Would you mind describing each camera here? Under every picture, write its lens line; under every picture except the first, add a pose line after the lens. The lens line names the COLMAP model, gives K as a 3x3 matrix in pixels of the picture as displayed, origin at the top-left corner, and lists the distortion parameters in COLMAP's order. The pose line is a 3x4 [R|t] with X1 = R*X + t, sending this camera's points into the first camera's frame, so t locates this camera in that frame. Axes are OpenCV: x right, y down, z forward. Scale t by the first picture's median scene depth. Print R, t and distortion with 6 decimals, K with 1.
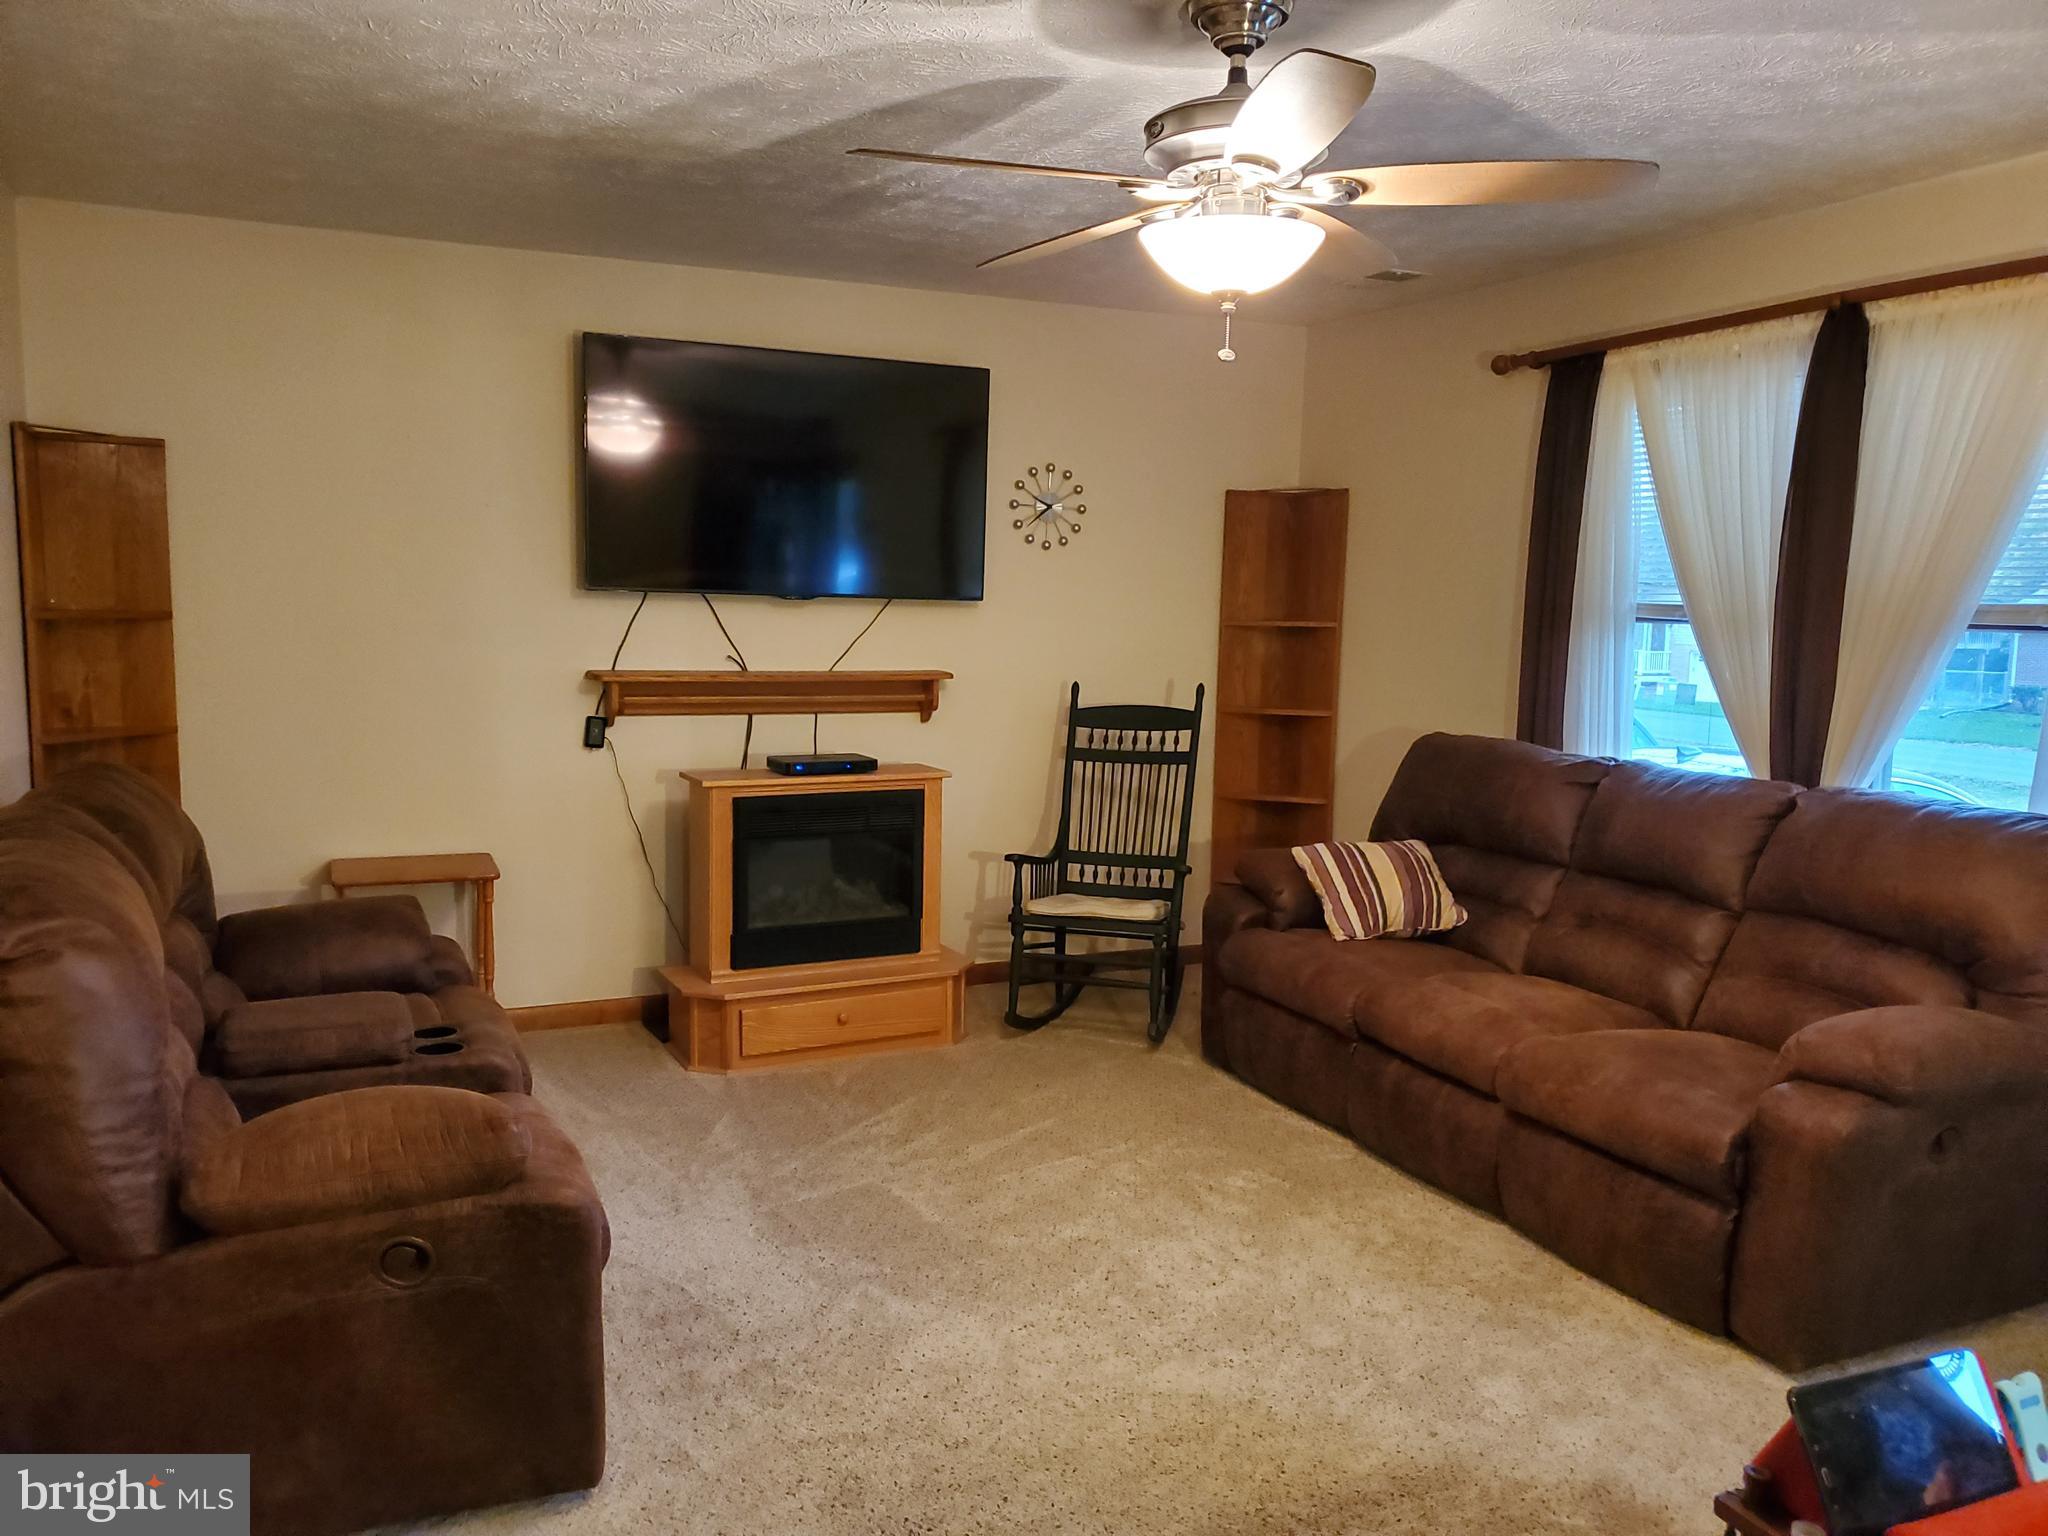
lens RADIAL K [[1526.2, 0, 1024.0], [0, 1526.2, 768.0], [0, 0, 1]] dist [0.086274, -0.275008]
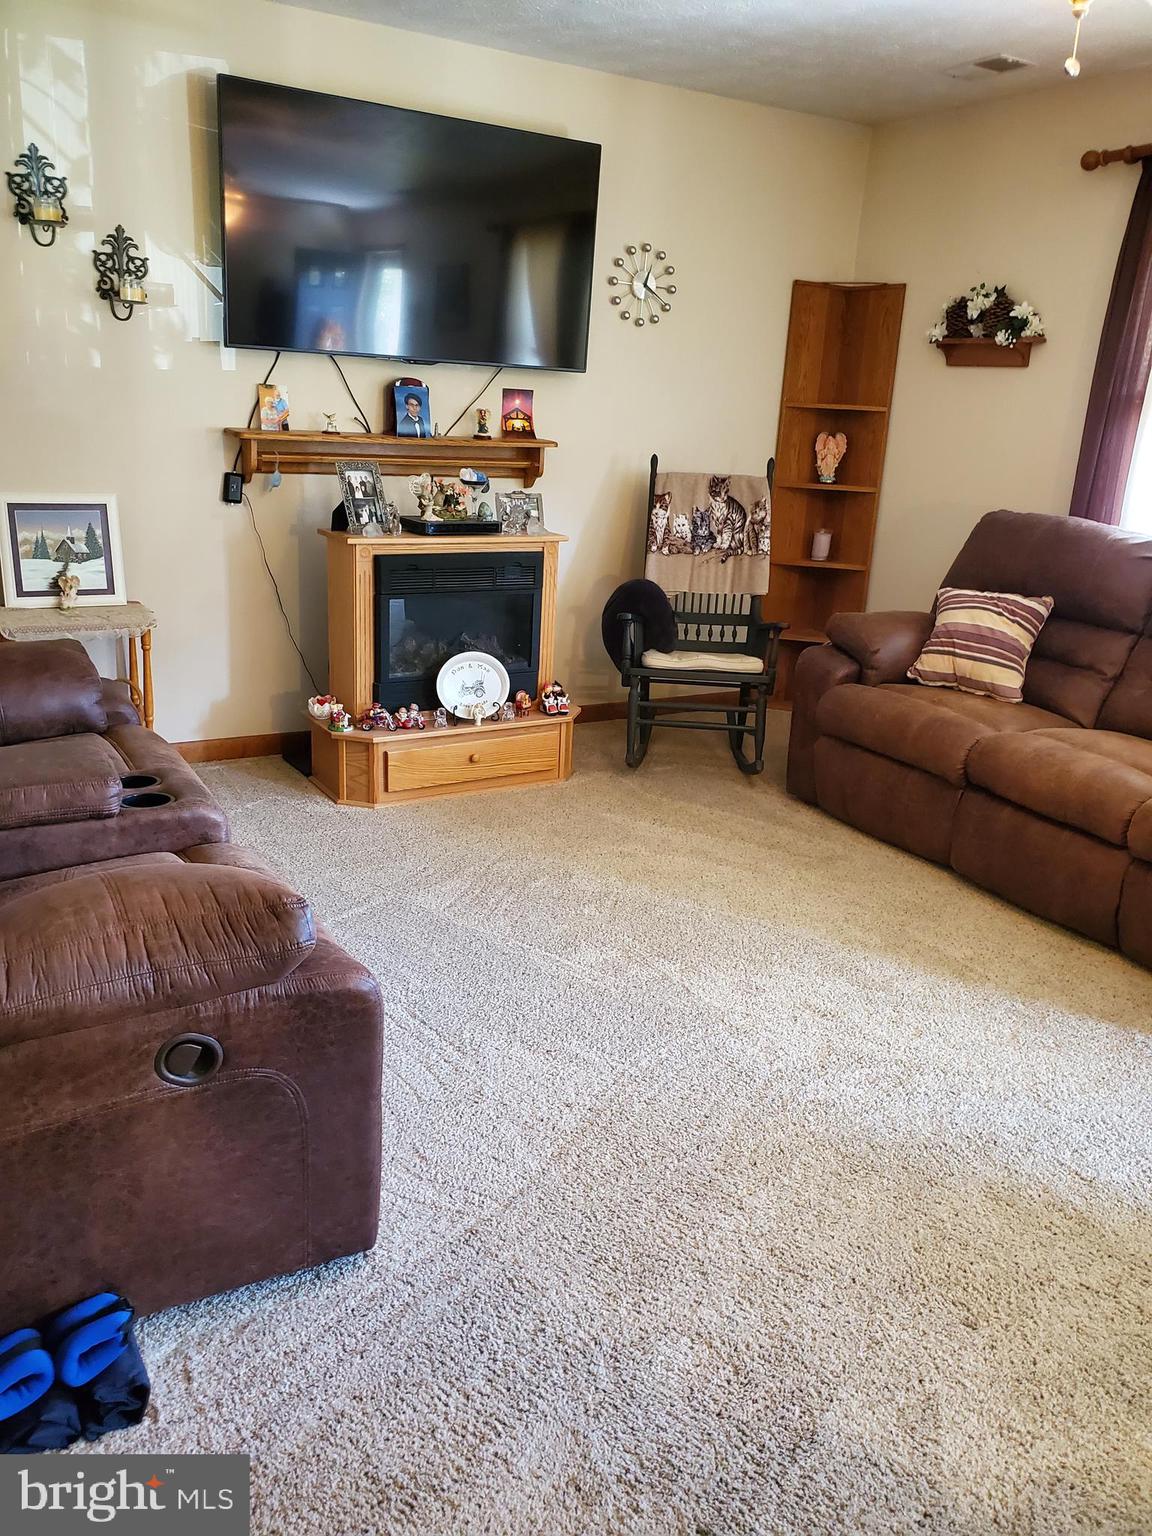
lens RADIAL K [[1180.6, 0, 576.0], [0, 1180.6, 768.0], [0, 0, 1]] dist [0.088487, -0.410506]
pose [[0.997115, 0.009007, 0.075363, -0.109317], [-0.023347, 0.981188, 0.191637, 0.003953], [-0.072219, -0.192844, 0.978568, 0.153284]]
